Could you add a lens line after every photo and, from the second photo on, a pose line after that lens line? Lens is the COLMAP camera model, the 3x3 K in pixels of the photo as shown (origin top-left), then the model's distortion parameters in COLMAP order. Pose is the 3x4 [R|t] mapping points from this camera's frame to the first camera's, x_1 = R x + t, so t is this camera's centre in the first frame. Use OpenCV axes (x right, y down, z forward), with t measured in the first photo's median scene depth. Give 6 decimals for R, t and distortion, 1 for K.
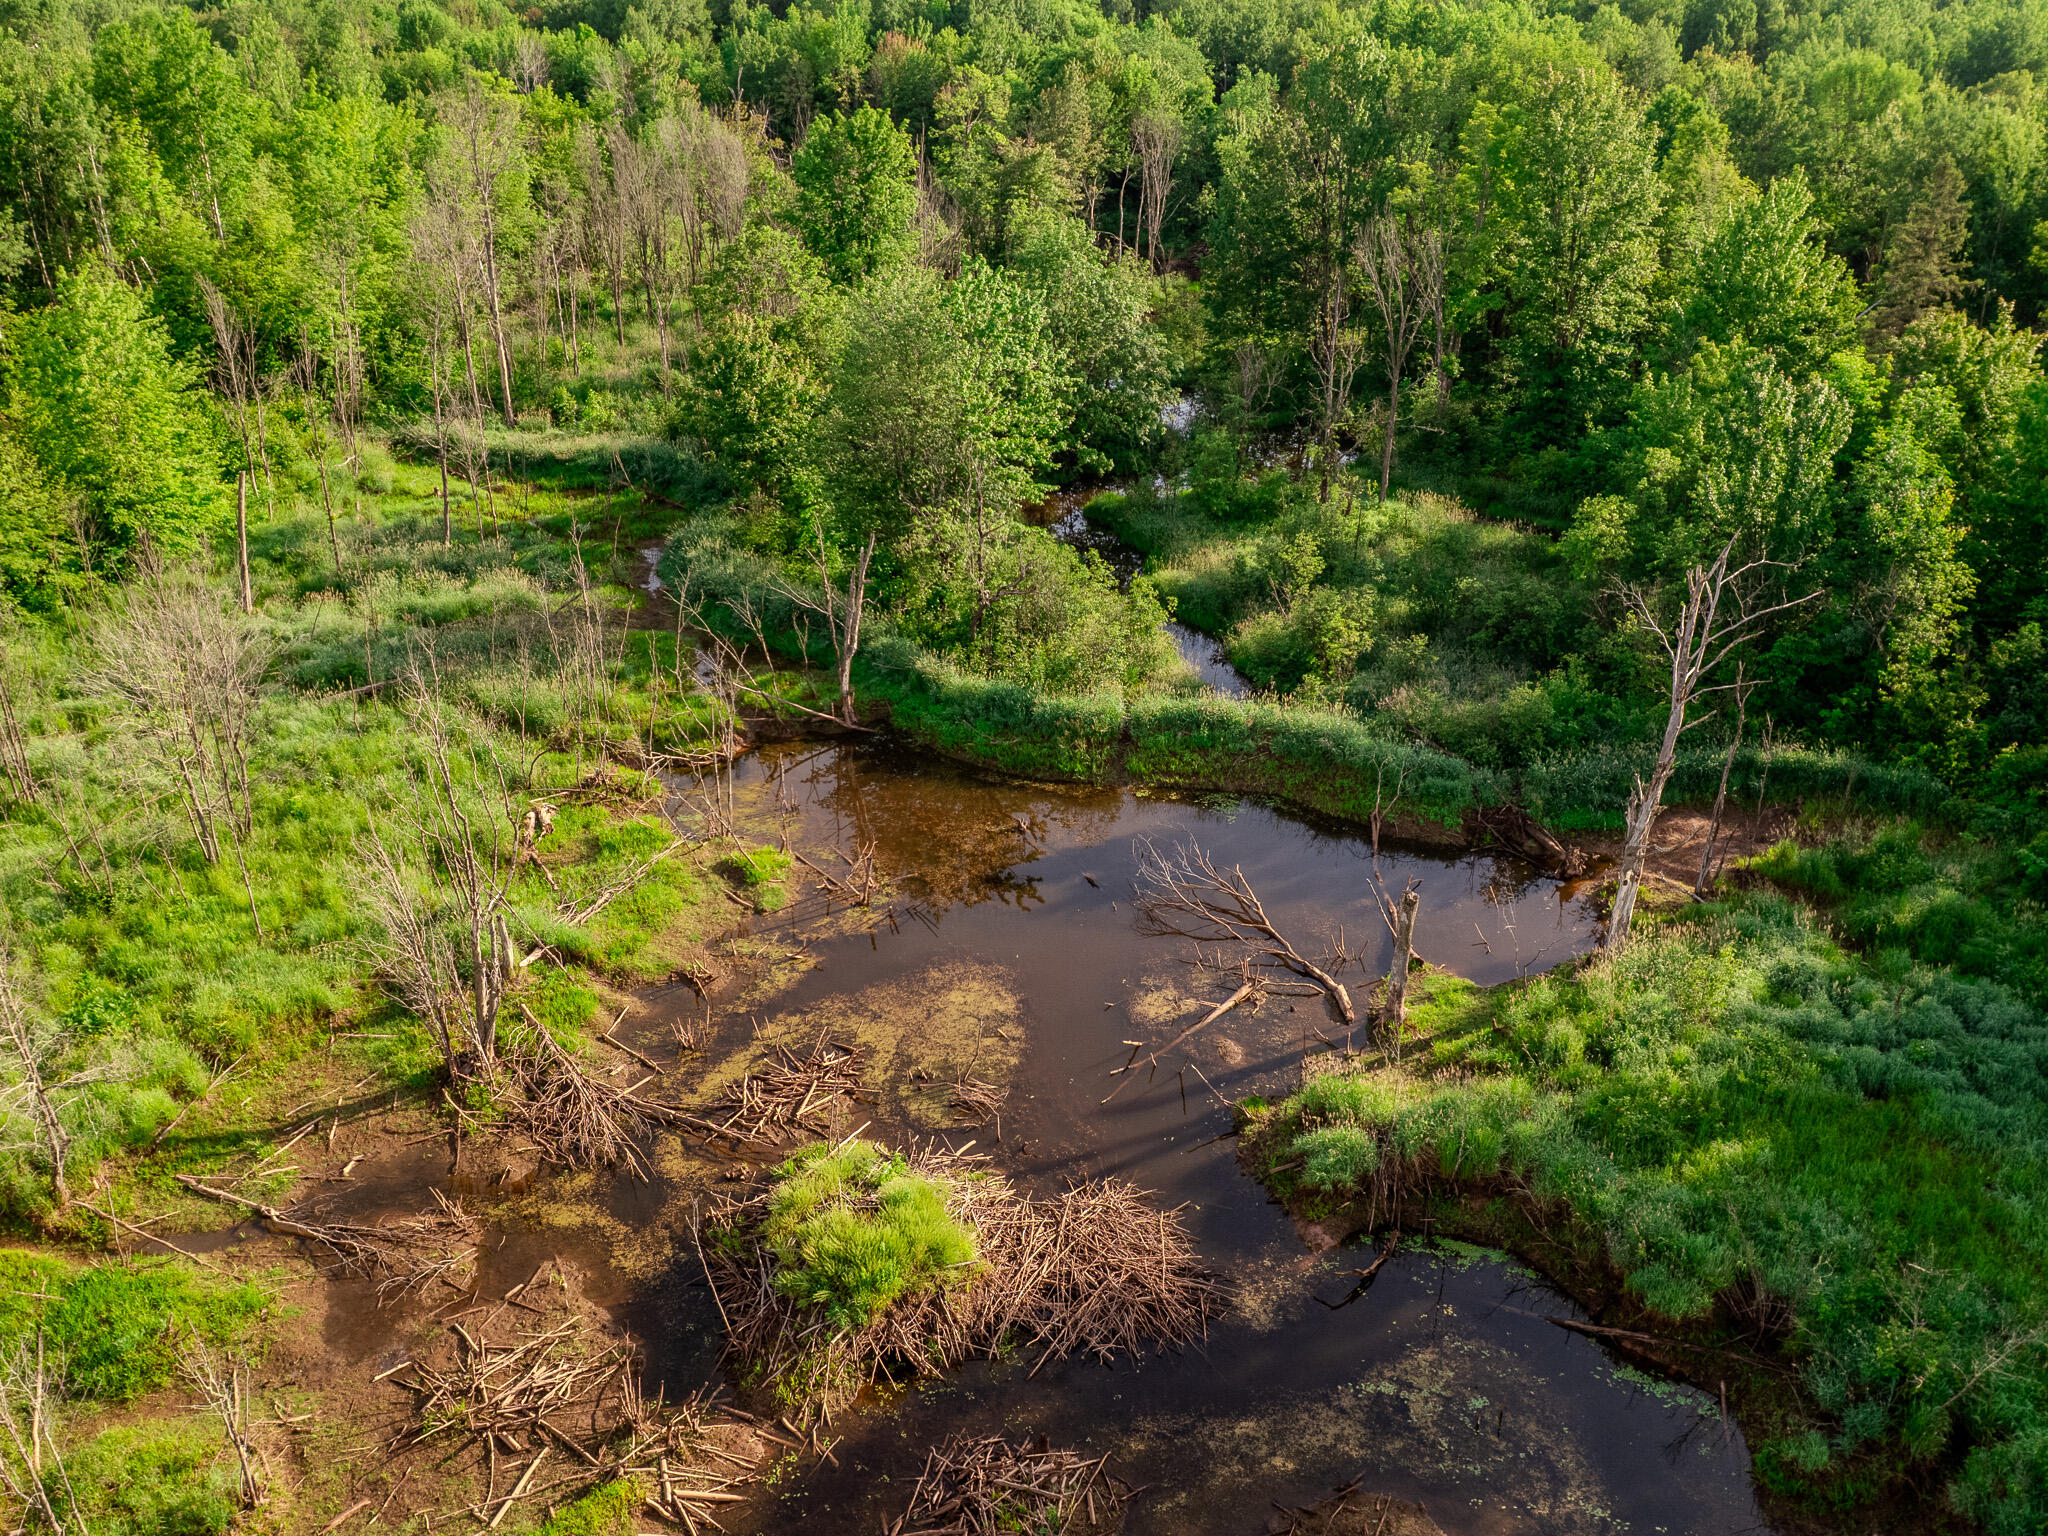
lens RADIAL K [[1832.1, 0, 1053.1], [0, 1832.1, 767.3], [0, 0, 1]] dist [-0.046074, 0.002787]
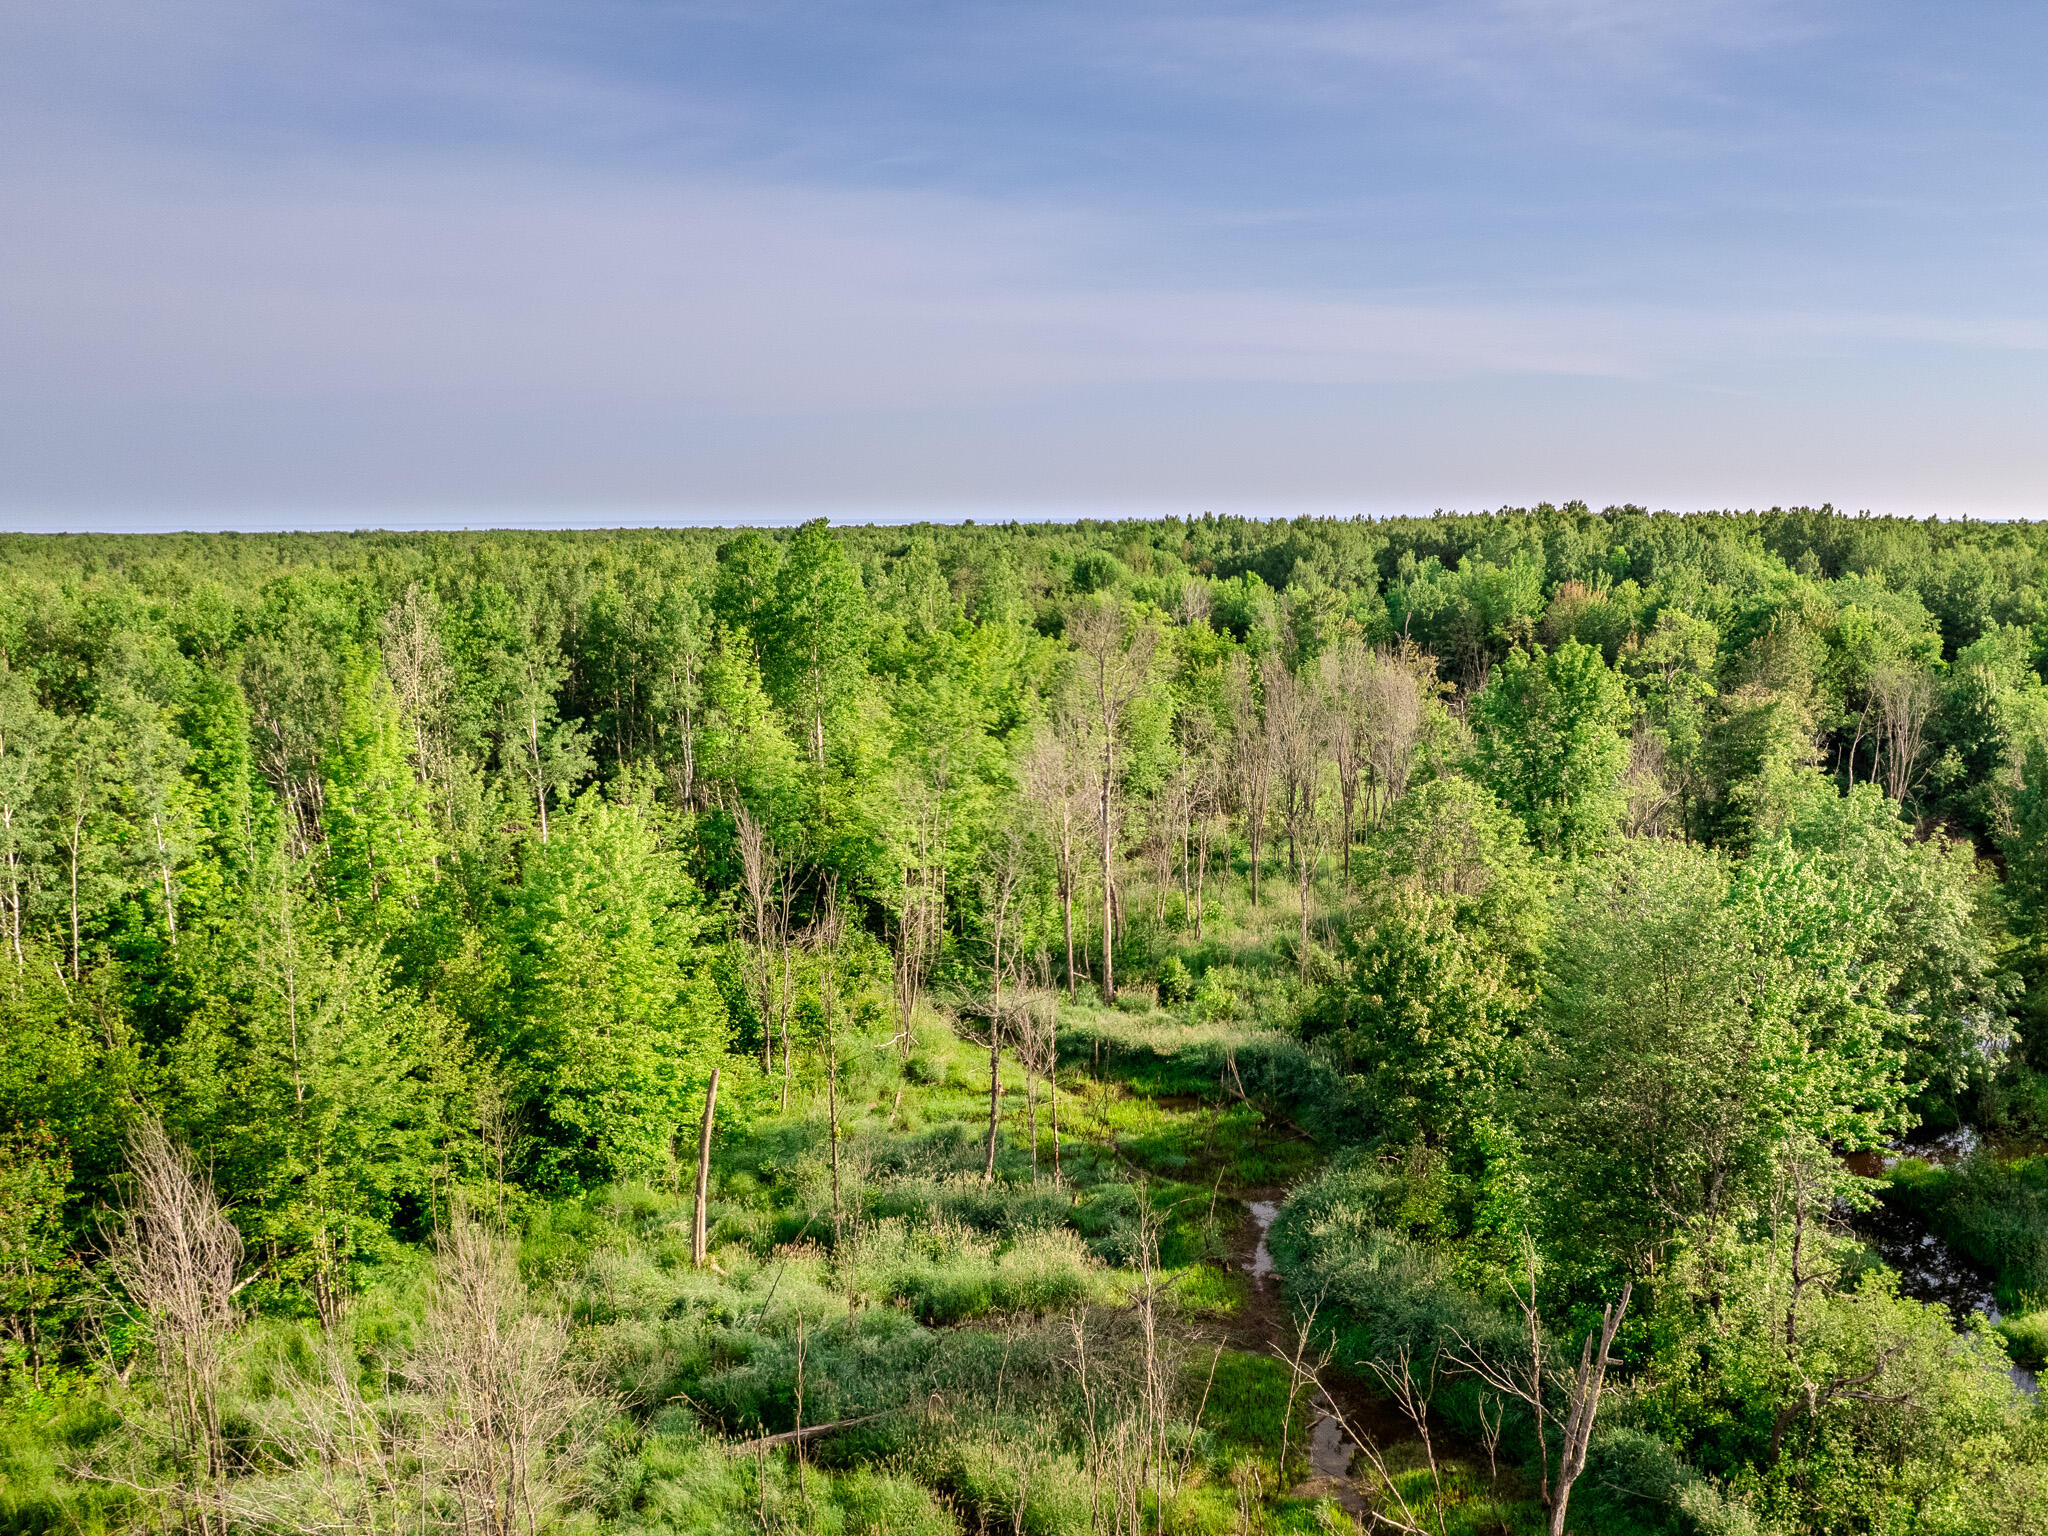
lens RADIAL K [[1832.1, 0, 1053.1], [0, 1832.1, 767.3], [0, 0, 1]] dist [-0.046074, 0.002787]
pose [[0.941403, 0.036132, -0.335342, -0.052381], [-0.131163, 0.955205, -0.265292, -0.067533], [0.310735, 0.293731, 0.903972, 0.228142]]
